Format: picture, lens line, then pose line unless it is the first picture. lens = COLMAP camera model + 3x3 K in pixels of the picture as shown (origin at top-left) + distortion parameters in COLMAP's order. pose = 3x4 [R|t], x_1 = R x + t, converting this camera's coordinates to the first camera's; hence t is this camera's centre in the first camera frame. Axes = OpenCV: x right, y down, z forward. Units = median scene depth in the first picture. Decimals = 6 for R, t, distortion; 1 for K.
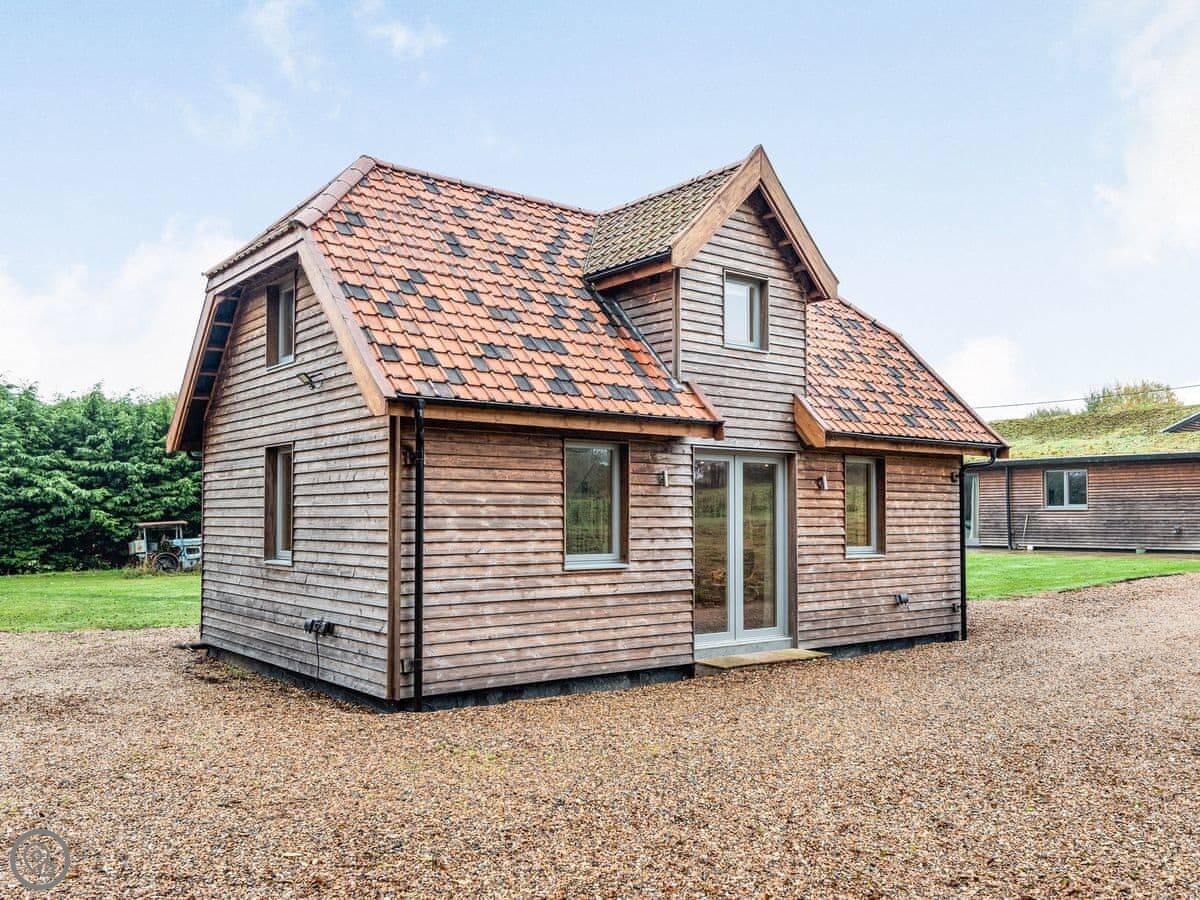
lens RADIAL K [[1040.0, 0, 602.9], [0, 1040.0, 481.5], [0, 0, 1]] dist [0.002038, 0.001796]
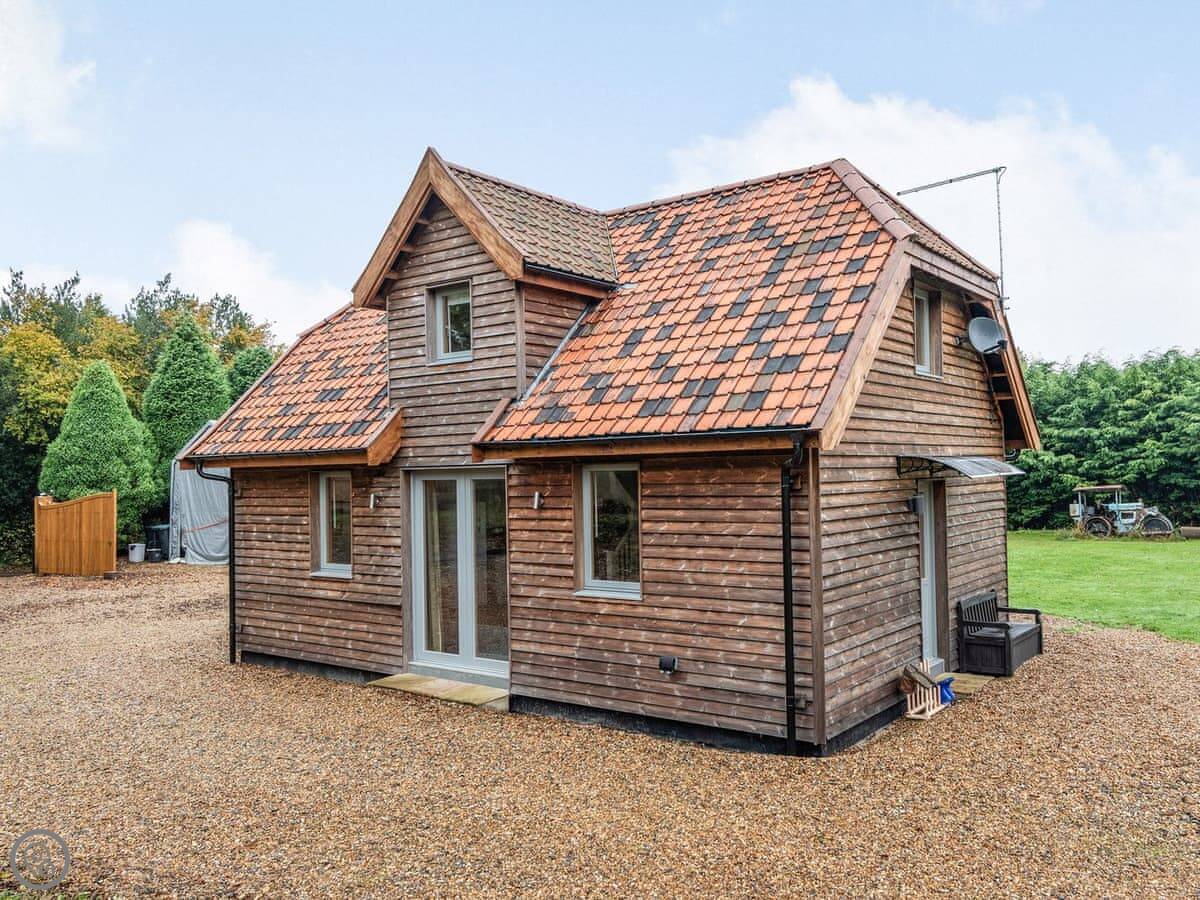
lens RADIAL K [[952.7, 0, 647.1], [0, 952.7, 448.5], [0, 0, 1]] dist [-0.002307, 0.001156]
pose [[0.268576, -0.029229, -0.962815, 0.934686], [0.055416, 0.998353, -0.014850, -0.022959], [0.961663, -0.049367, 0.269753, 0.852569]]
